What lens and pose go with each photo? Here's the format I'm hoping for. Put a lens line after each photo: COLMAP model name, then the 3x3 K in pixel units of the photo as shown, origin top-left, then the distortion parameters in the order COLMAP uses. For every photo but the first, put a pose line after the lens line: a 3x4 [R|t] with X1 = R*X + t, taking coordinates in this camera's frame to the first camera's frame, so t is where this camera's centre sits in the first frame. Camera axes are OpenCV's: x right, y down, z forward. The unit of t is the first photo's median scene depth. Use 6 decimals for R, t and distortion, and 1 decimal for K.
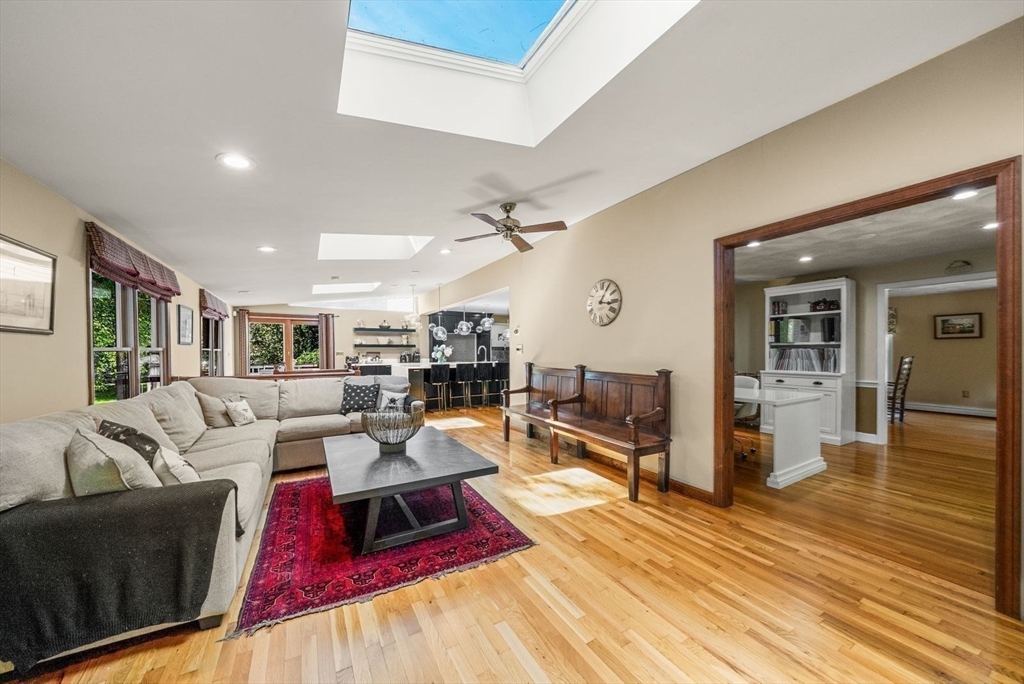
lens RADIAL K [[348.5, 0, 504.3], [0, 348.5, 350.2], [0, 0, 1]] dist [-0.005787, 0.000303]
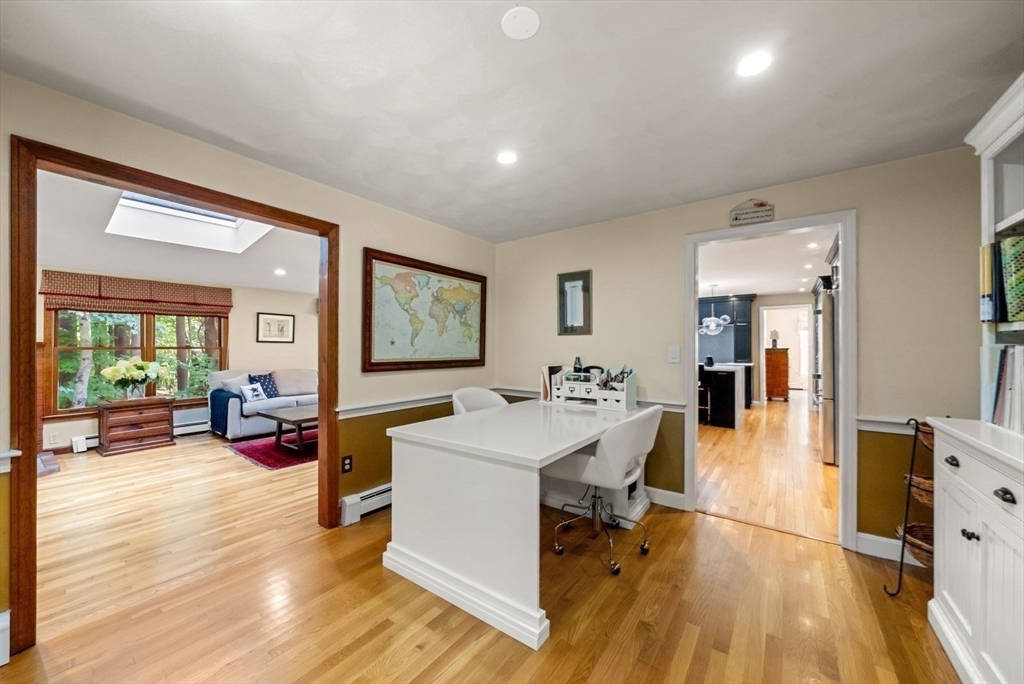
lens RADIAL K [[370.1, 0, 510.5], [0, 370.1, 340.3], [0, 0, 1]] dist [0.002731, -0.000015]
pose [[0.417191, -0.016193, -0.908675, 0.971955], [0.003526, 0.999863, -0.016199, -0.004555], [0.908812, 0.003554, 0.417191, 0.588596]]
